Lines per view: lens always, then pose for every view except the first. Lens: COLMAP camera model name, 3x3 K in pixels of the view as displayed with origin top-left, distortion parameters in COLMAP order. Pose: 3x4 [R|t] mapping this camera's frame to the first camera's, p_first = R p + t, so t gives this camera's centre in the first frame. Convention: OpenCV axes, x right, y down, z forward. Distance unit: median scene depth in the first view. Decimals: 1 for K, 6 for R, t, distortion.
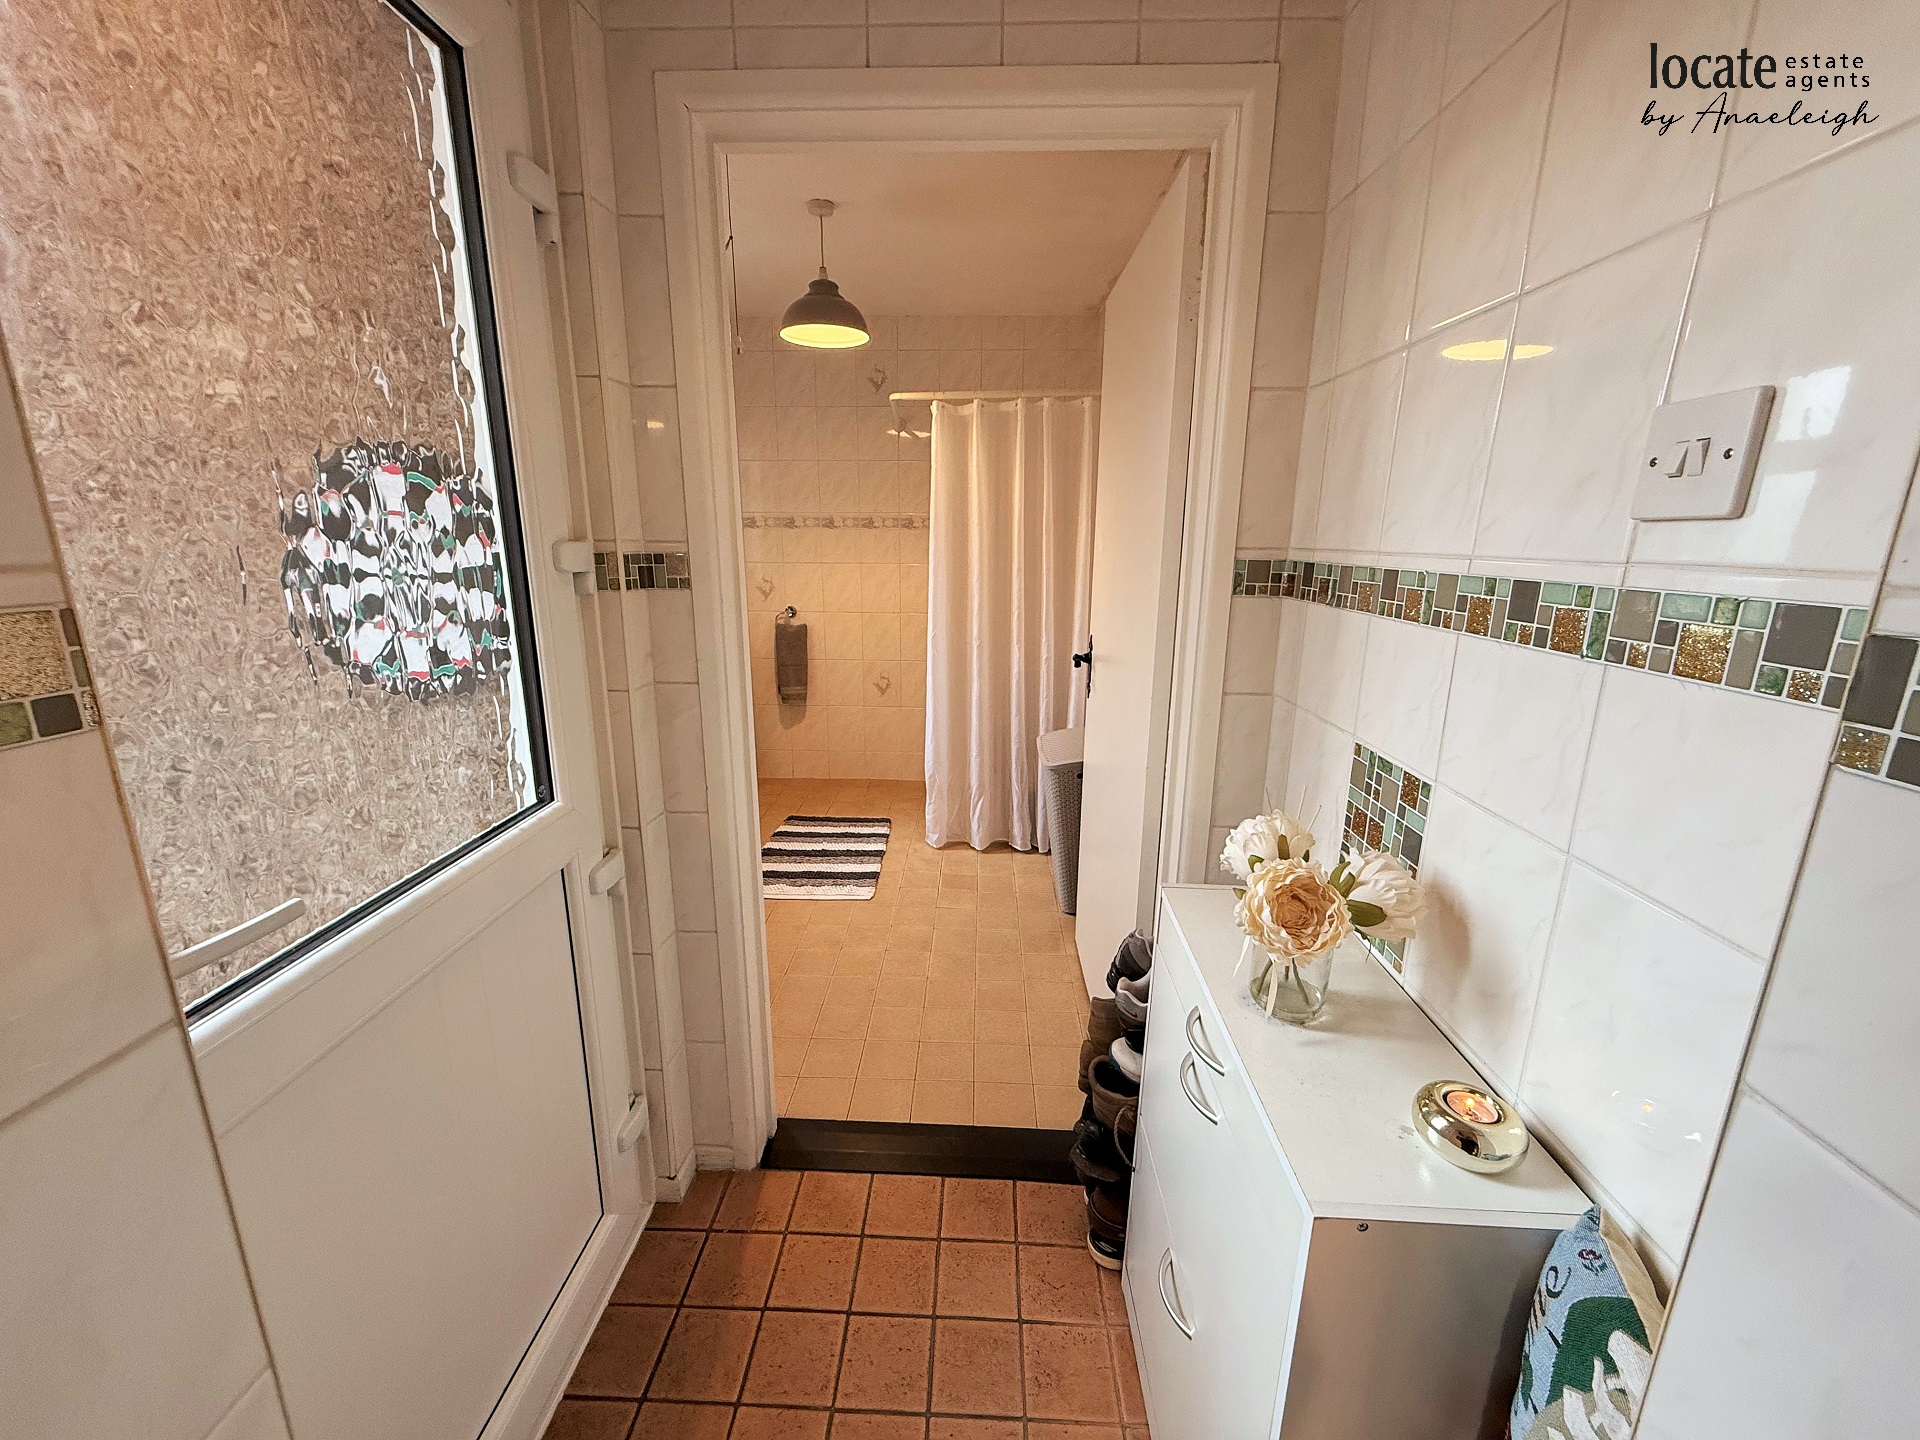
lens RADIAL K [[761.2, 0, 959.0], [0, 761.2, 718.8], [0, 0, 1]] dist [0.000428, 0.000253]
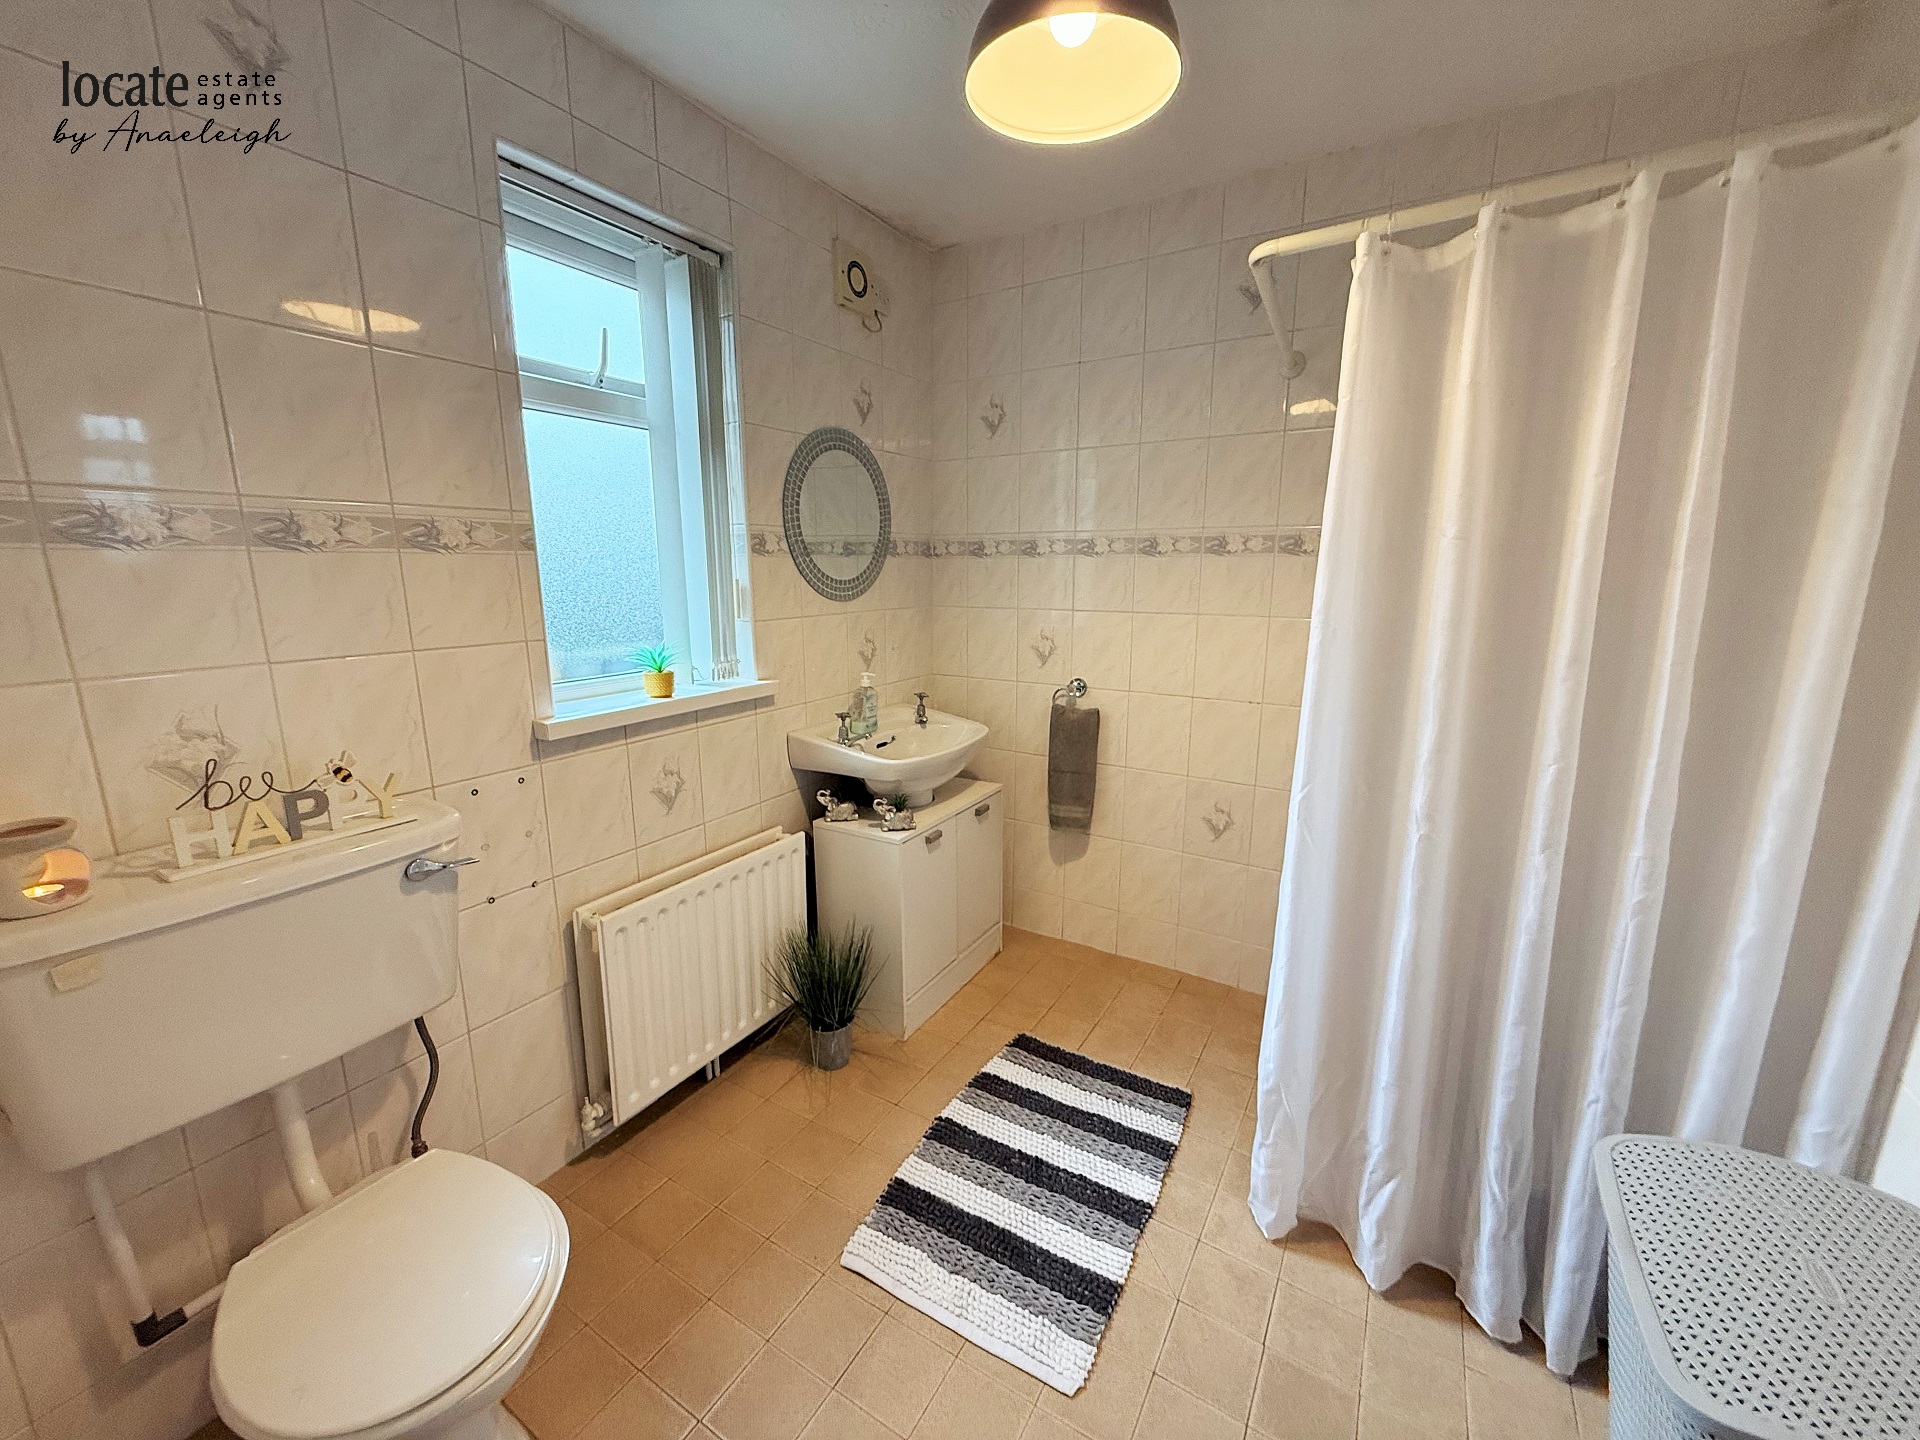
lens RADIAL K [[761.2, 0, 954.5], [0, 761.2, 721.3], [0, 0, 1]] dist [0.000428, 0.000253]
pose [[0.868348, 0.095071, -0.486758, 0.000104], [-0.112979, 0.993569, -0.007489, -0.115280], [0.482916, 0.061496, 0.873505, 0.478893]]
